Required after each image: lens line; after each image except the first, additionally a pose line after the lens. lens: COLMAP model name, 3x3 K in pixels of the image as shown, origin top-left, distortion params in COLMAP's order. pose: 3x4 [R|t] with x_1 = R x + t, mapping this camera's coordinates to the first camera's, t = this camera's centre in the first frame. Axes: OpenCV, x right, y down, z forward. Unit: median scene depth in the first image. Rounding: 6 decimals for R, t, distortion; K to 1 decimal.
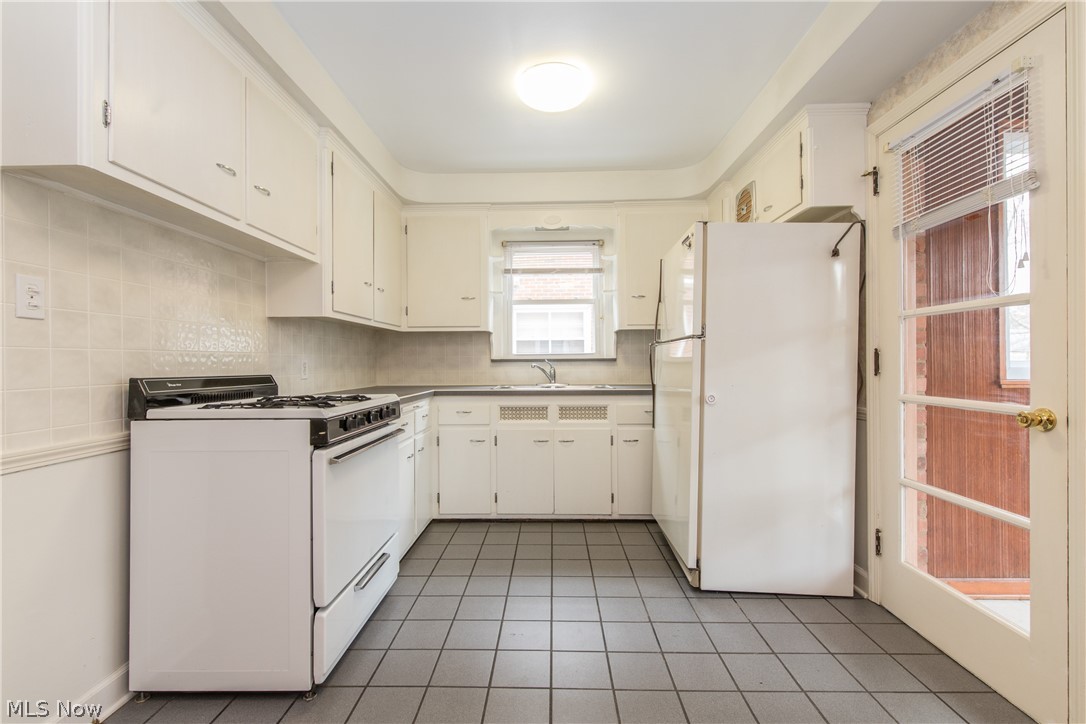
lens RADIAL K [[478.8, 0, 537.4], [0, 478.8, 360.0], [0, 0, 1]] dist [-0.002367, -0.000313]
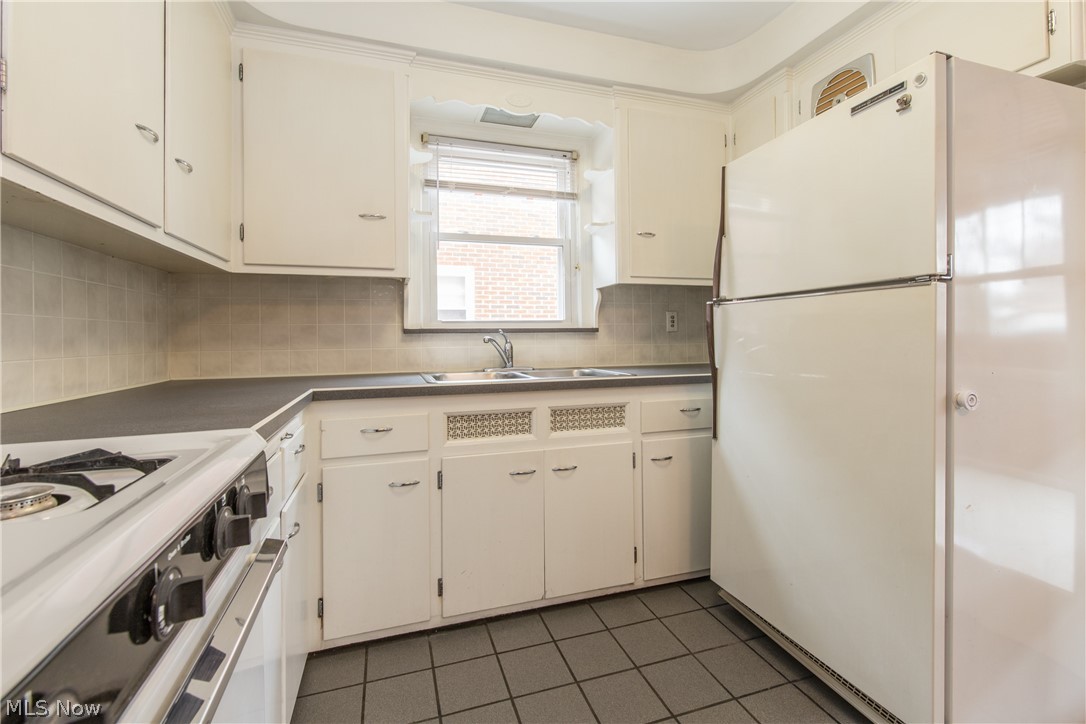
lens RADIAL K [[474.1, 0, 541.5], [0, 474.1, 334.0], [0, 0, 1]] dist [-0.001209, -0.000462]
pose [[0.940161, -0.000235, 0.340729, -0.160405], [0.001206, 0.999996, -0.002637, 0.007608], [-0.340727, 0.002890, 0.940158, 0.464287]]
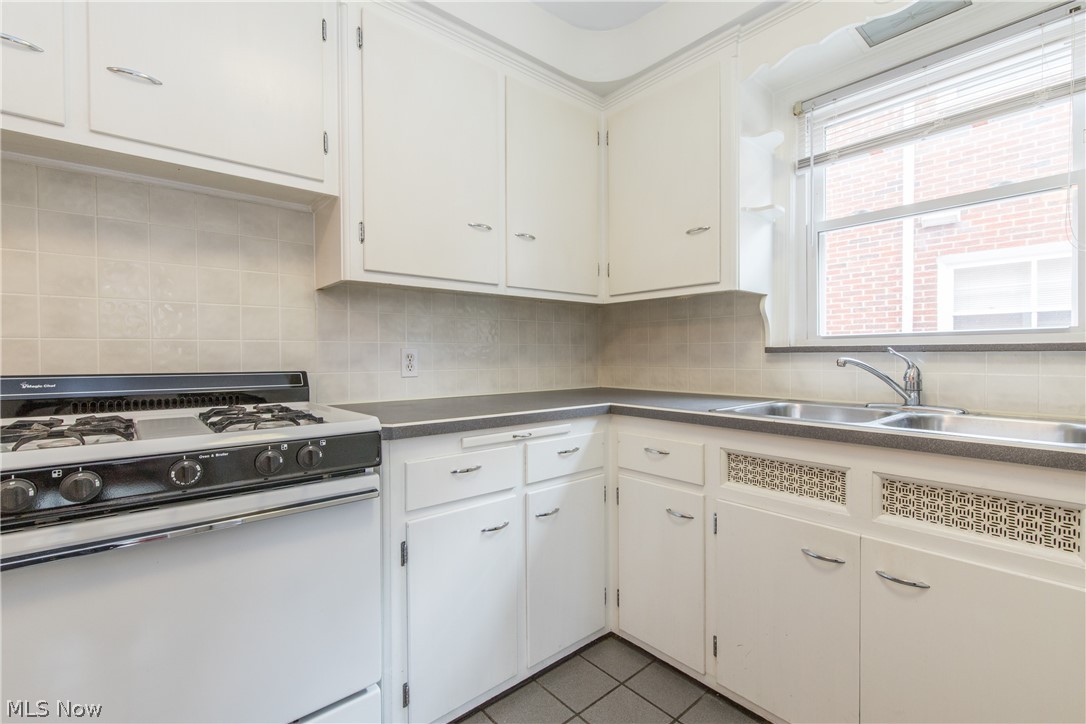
lens RADIAL K [[478.8, 0, 537.4], [0, 478.8, 360.0], [0, 0, 1]] dist [-0.002367, -0.000313]
pose [[0.670578, 0.012499, -0.741734, 0.137403], [0.003492, 0.999794, 0.020004, 0.001230], [0.741831, -0.016004, 0.670396, 0.567201]]
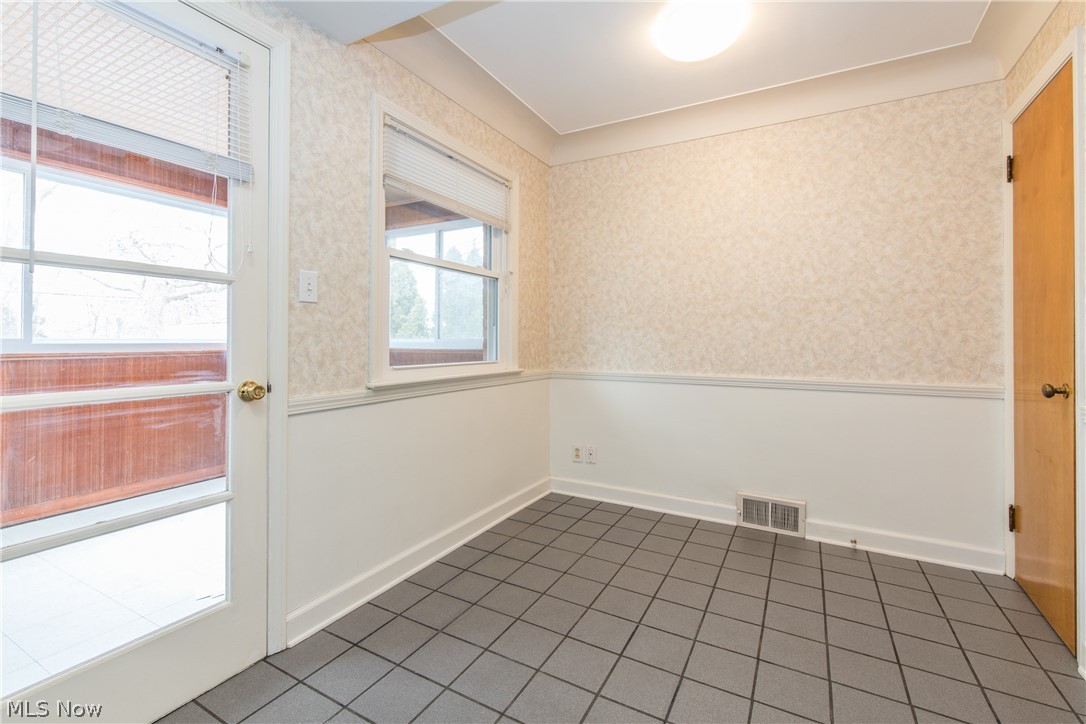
lens RADIAL K [[474.1, 0, 541.5], [0, 474.1, 334.0], [0, 0, 1]] dist [-0.001209, -0.000462]
pose [[-0.888816, 0.006435, 0.458220, -0.026716], [-0.001139, 0.999867, -0.016251, 0.003723], [-0.458263, -0.014966, -0.888690, 0.725215]]
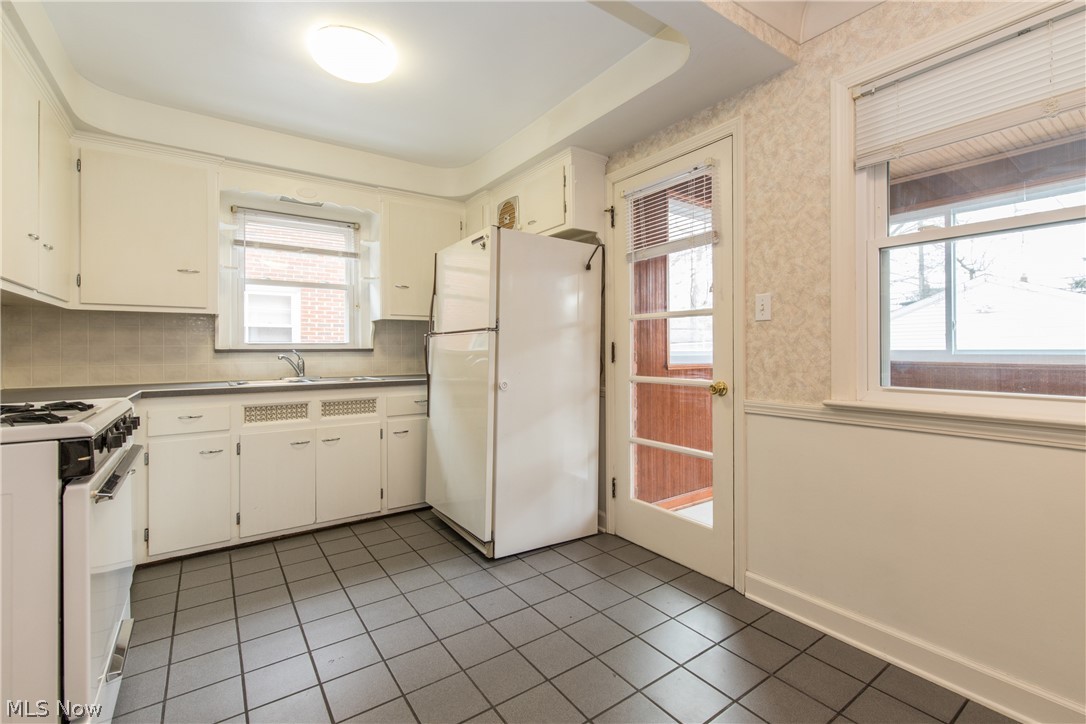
lens RADIAL K [[475.7, 0, 541.2], [0, 475.7, 347.0], [0, 0, 1]] dist [-0.003048, -0.000101]
pose [[0.800480, 0.005868, 0.599330, -0.160563], [-0.001812, 0.999971, -0.007370, -0.000445], [-0.599356, 0.004813, 0.800468, 0.038183]]
